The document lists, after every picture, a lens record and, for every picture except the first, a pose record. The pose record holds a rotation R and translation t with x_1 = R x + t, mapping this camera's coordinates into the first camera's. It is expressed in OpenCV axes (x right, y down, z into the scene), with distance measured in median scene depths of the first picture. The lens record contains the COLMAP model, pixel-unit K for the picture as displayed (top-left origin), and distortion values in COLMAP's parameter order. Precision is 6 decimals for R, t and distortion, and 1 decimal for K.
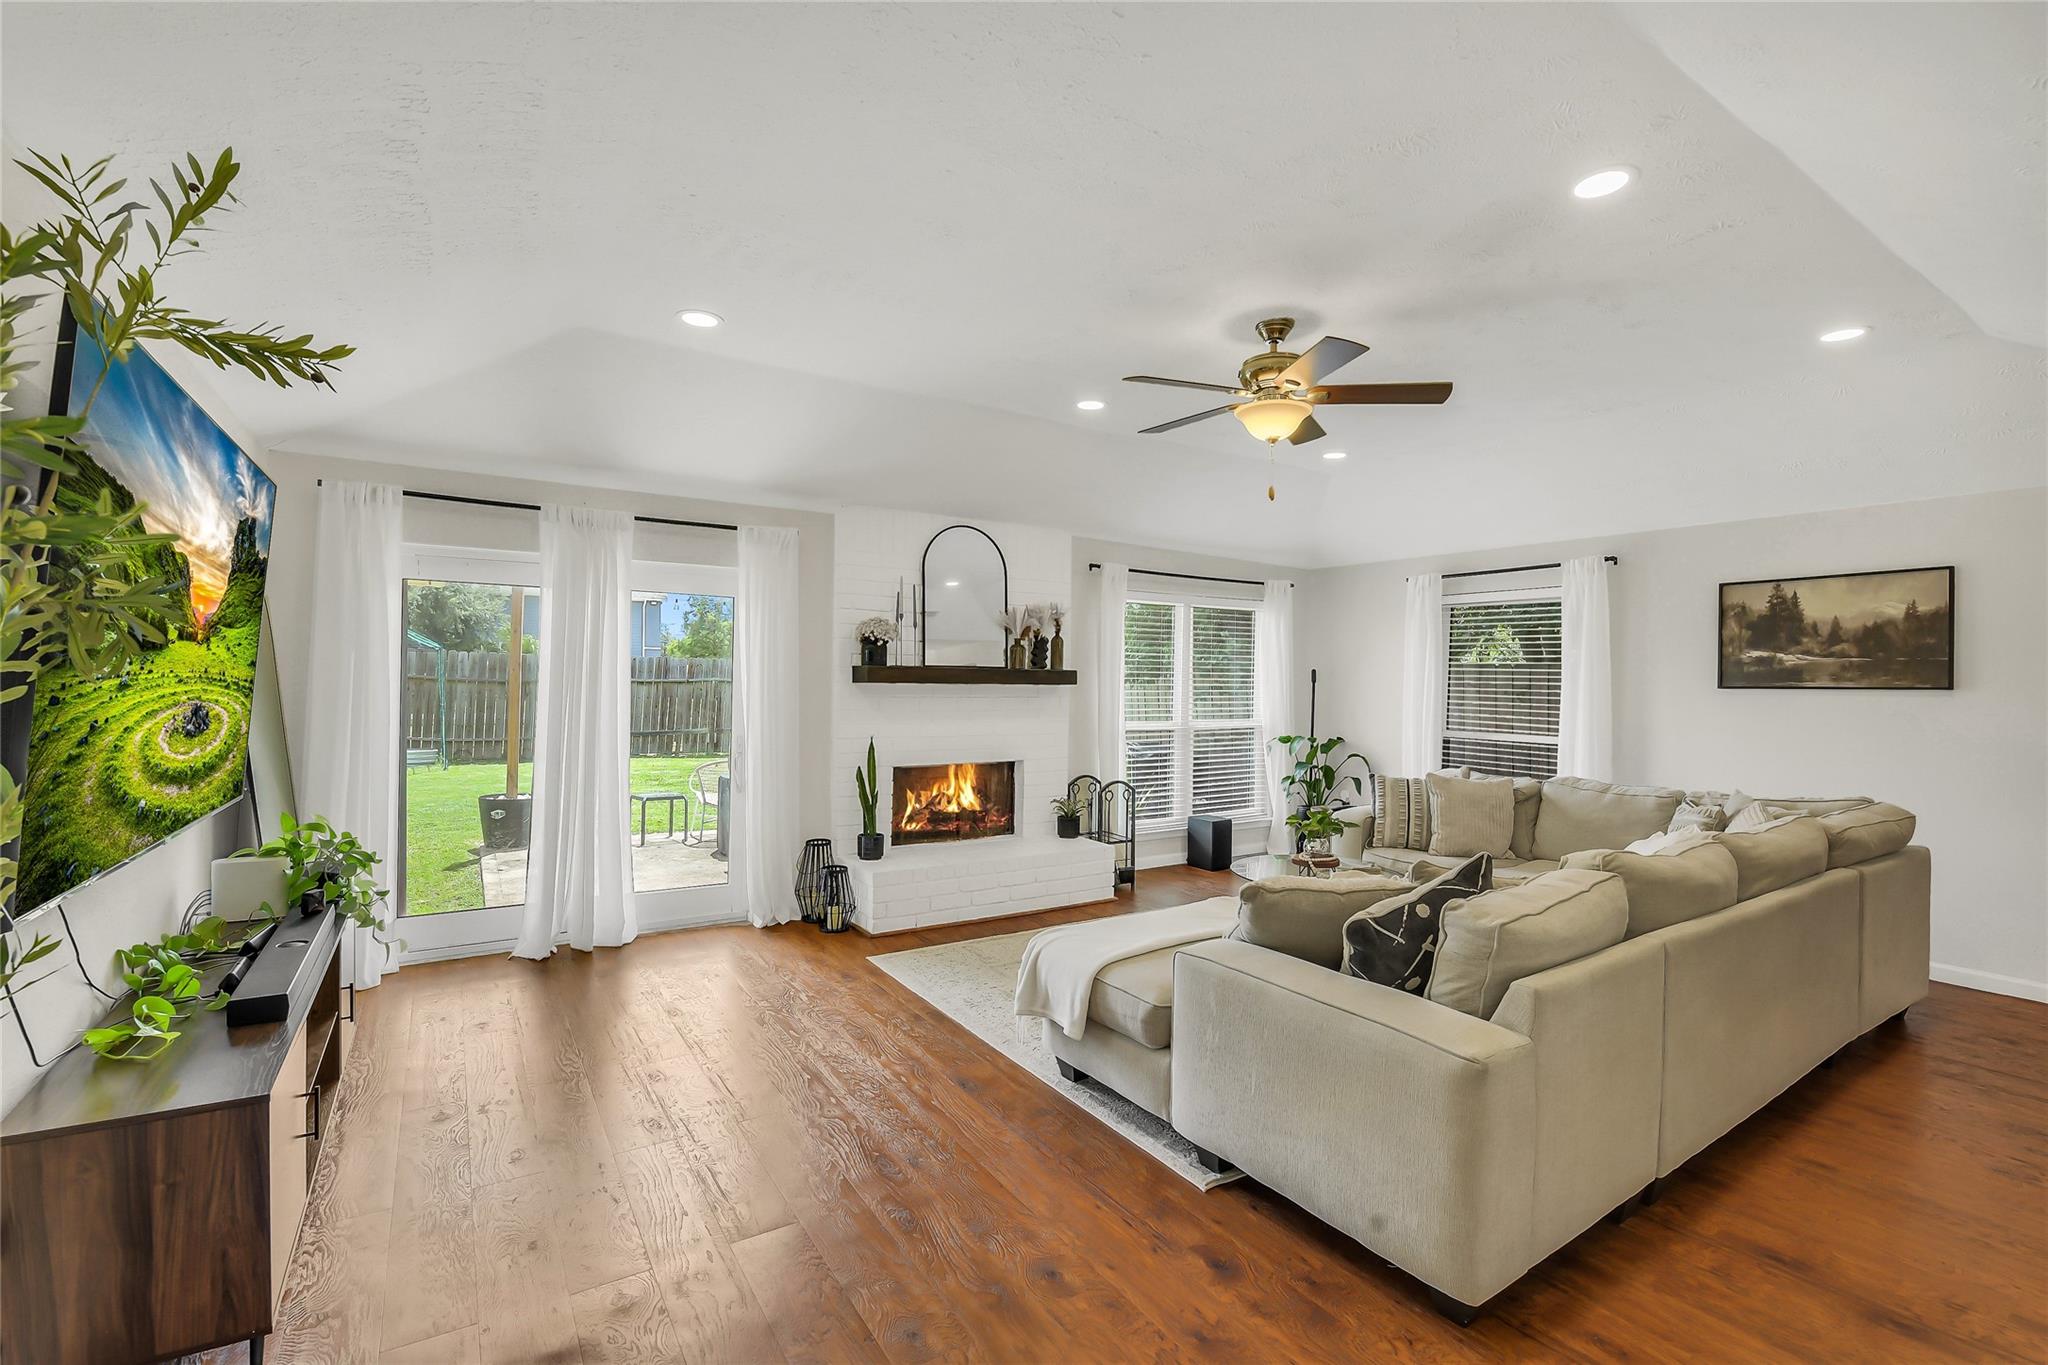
lens RADIAL K [[901.3, 0, 1024.5], [0, 901.3, 680.5], [0, 0, 1]] dist [-0.011587, -0.002599]
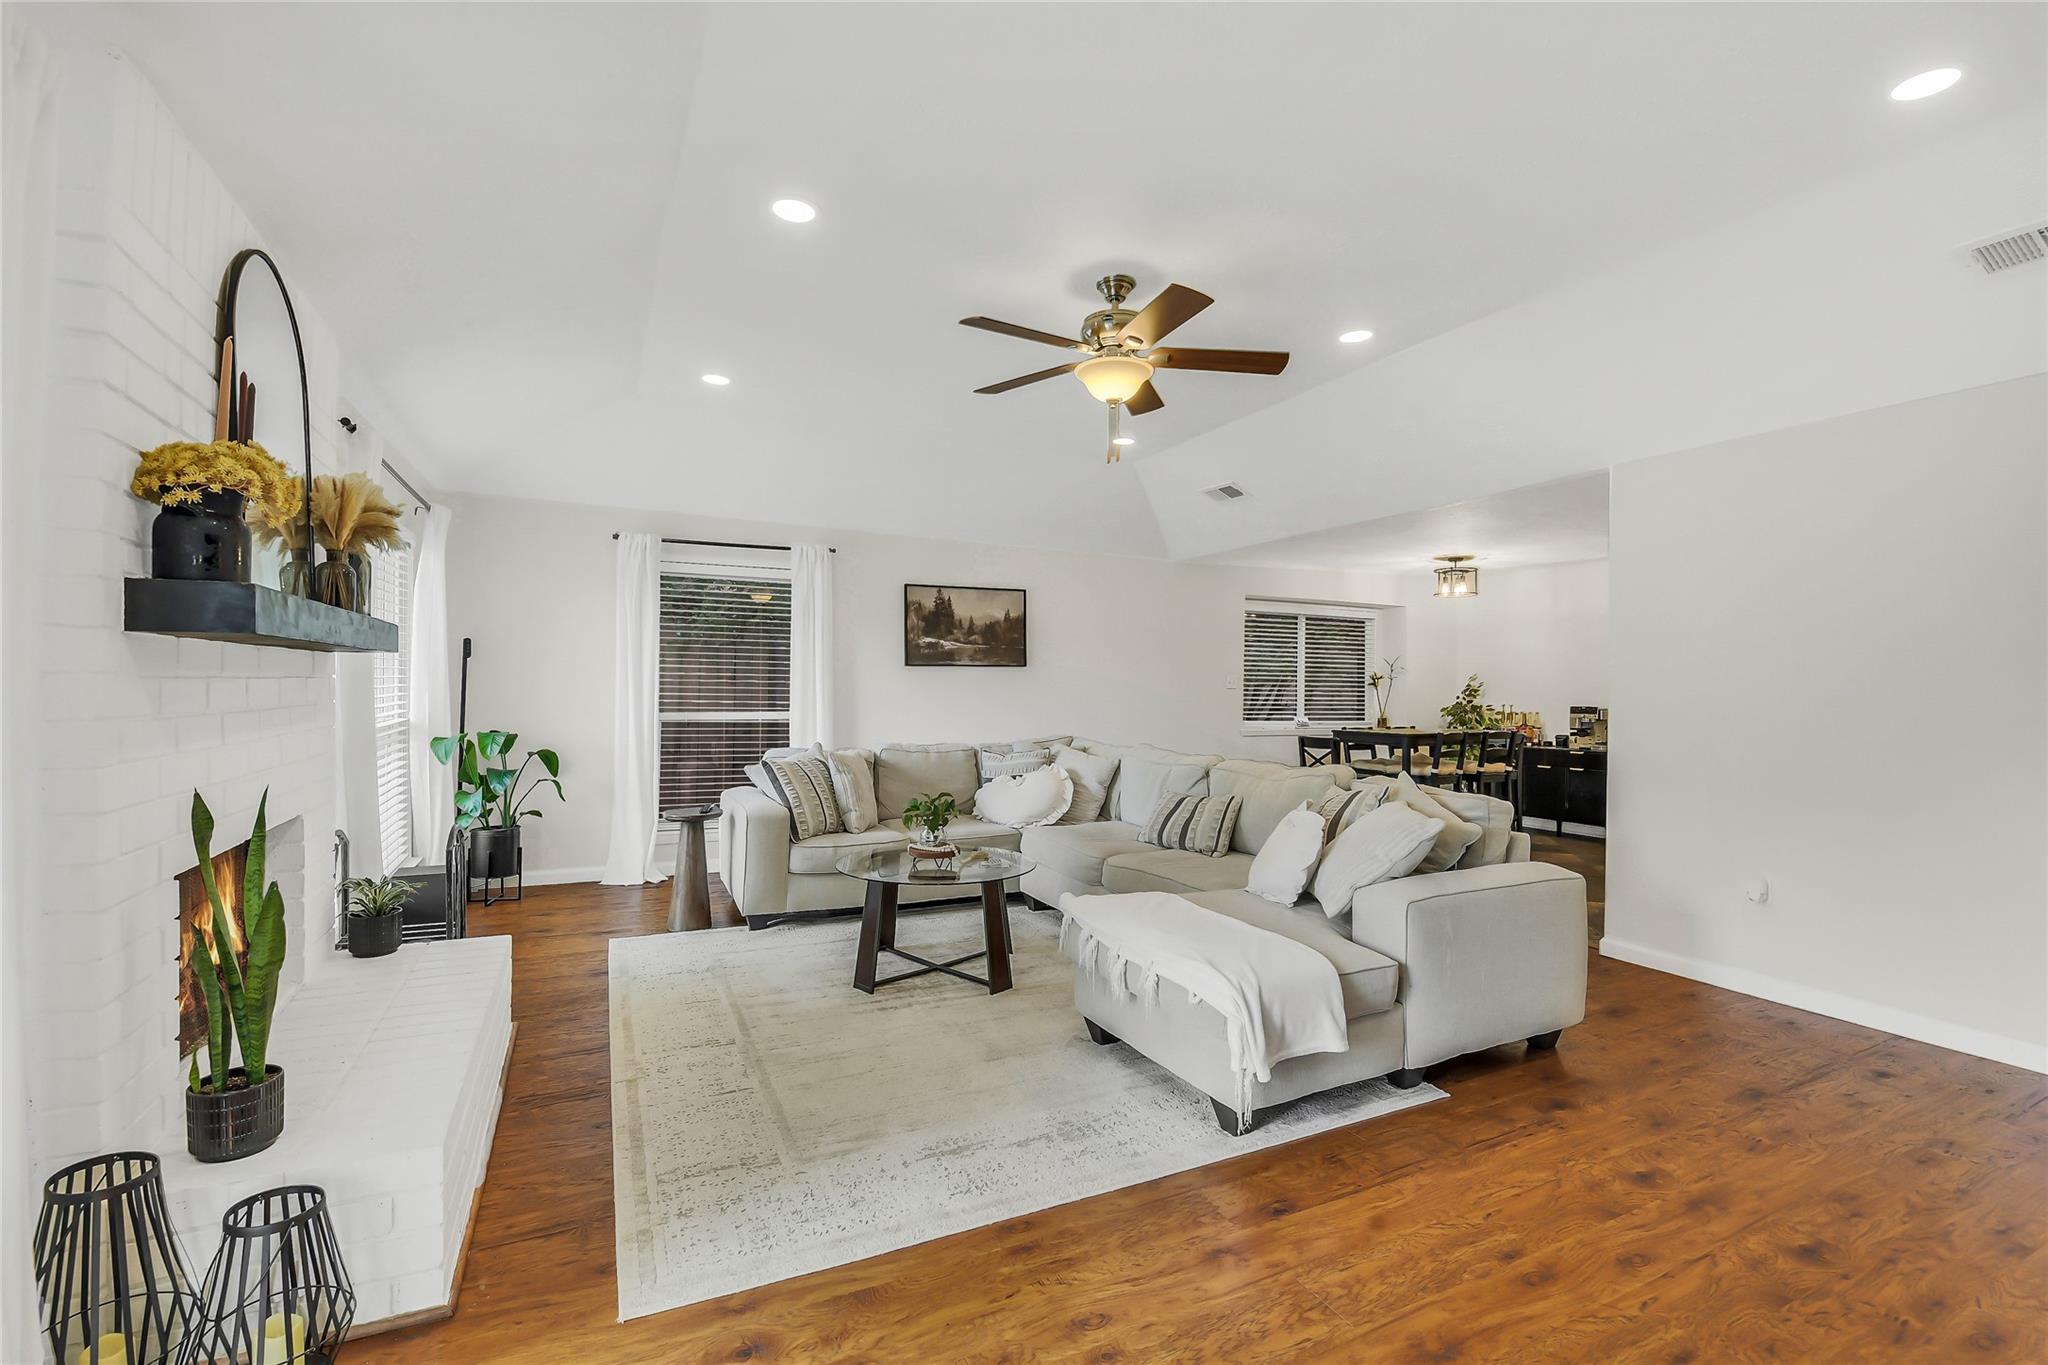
lens RADIAL K [[901.3, 0, 1019.8], [0, 901.3, 688.3], [0, 0, 1]] dist [-0.011587, -0.002599]
pose [[0.116334, -0.018187, 0.993044, -0.491947], [-0.006200, 0.999800, 0.019037, 0.015690], [-0.993191, -0.008372, 0.116198, 0.703378]]
